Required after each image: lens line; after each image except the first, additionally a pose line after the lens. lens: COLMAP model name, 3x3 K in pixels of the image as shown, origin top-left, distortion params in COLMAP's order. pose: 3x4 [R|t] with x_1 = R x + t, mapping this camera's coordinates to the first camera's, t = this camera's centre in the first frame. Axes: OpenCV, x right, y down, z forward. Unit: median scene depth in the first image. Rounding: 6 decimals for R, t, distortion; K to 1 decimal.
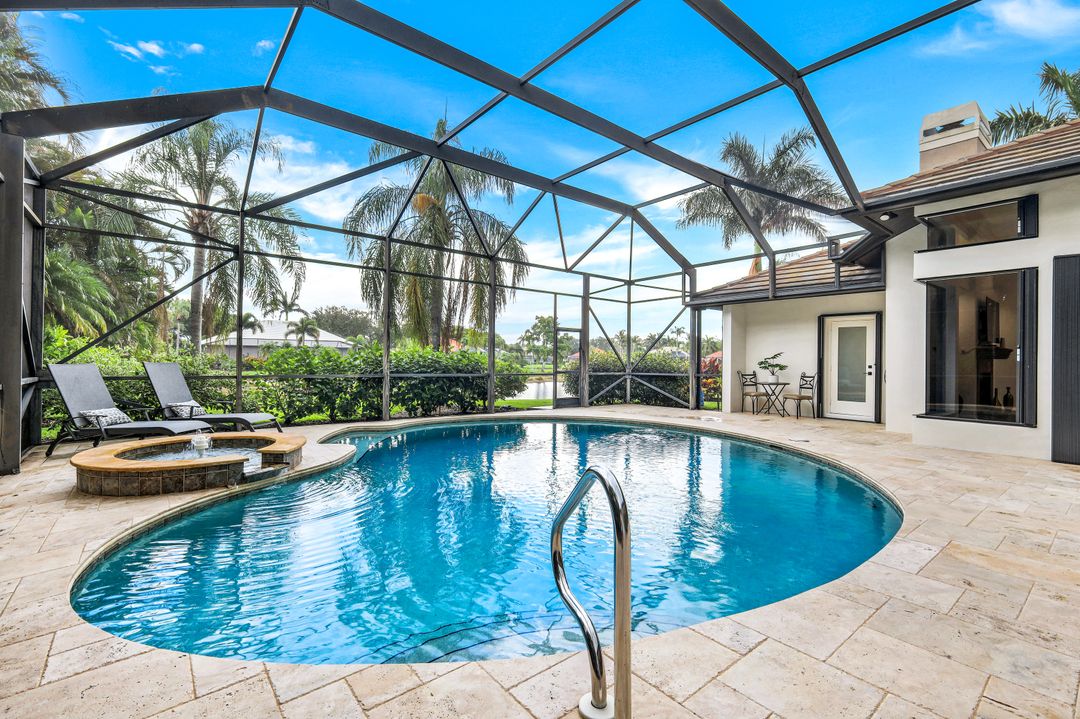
lens RADIAL K [[476.9, 0, 541.9], [0, 476.9, 356.1], [0, 0, 1]] dist [0.008392, 0.000092]
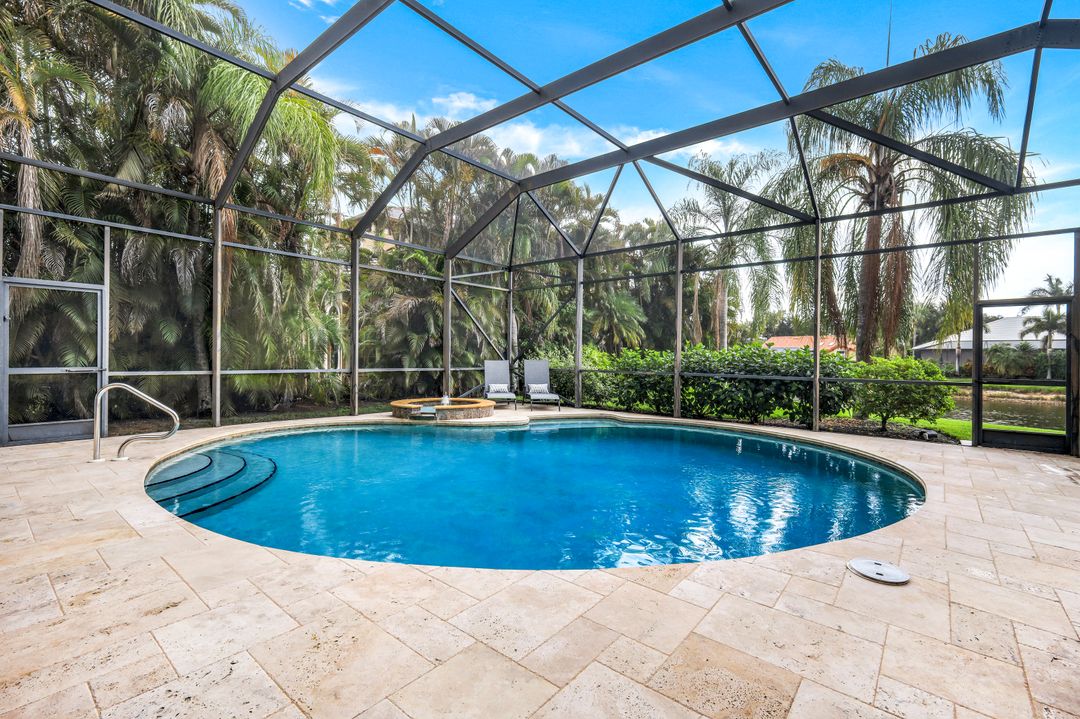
lens RADIAL K [[476.9, 0, 541.9], [0, 476.9, 356.1], [0, 0, 1]] dist [0.008392, 0.000092]
pose [[0.187338, -0.011053, -0.982233, 0.537423], [-0.001999, 0.999930, -0.011633, 0.011389], [0.982293, 0.004143, 0.187303, 0.444686]]
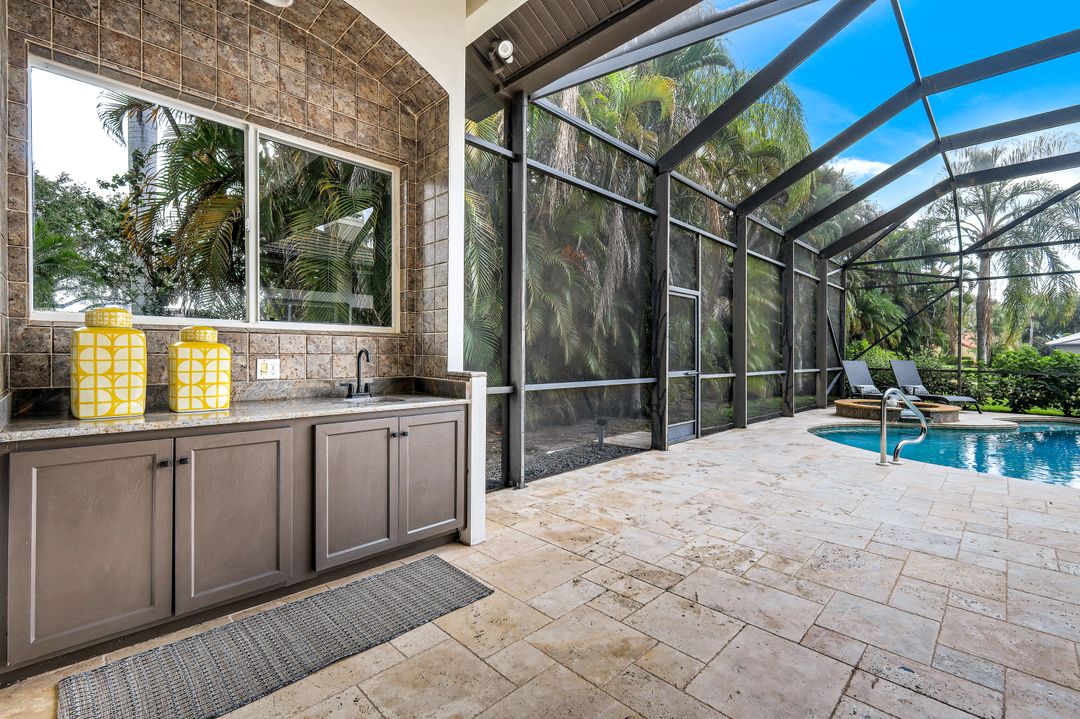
lens RADIAL K [[476.9, 0, 541.9], [0, 476.9, 356.1], [0, 0, 1]] dist [0.008392, 0.000092]
pose [[0.109402, -0.006199, -0.993978, 0.438743], [0.002070, 0.999980, -0.006008, 0.003541], [0.993995, -0.001400, 0.109413, -0.251536]]
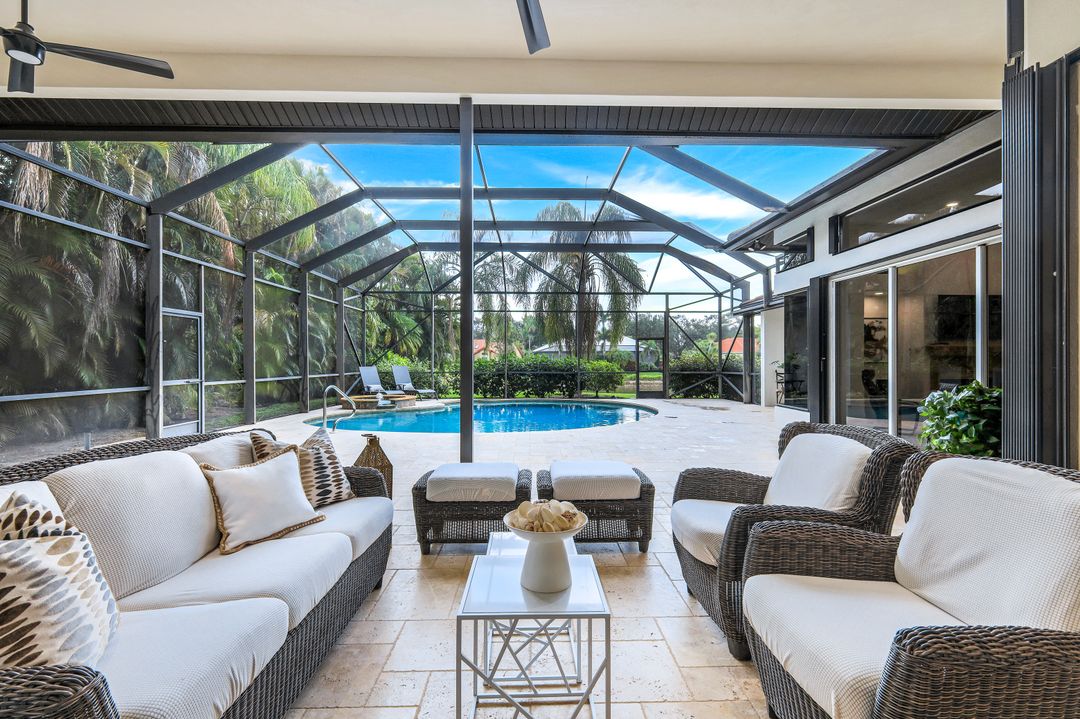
lens RADIAL K [[493.9, 0, 549.6], [0, 493.9, 354.6], [0, 0, 1]] dist [-0.001108, -0.000211]
pose [[0.795393, -0.019825, -0.605770, 0.739168], [0.016409, 0.999803, -0.011175, -0.001102], [0.605872, -0.001052, 0.795561, -0.263929]]
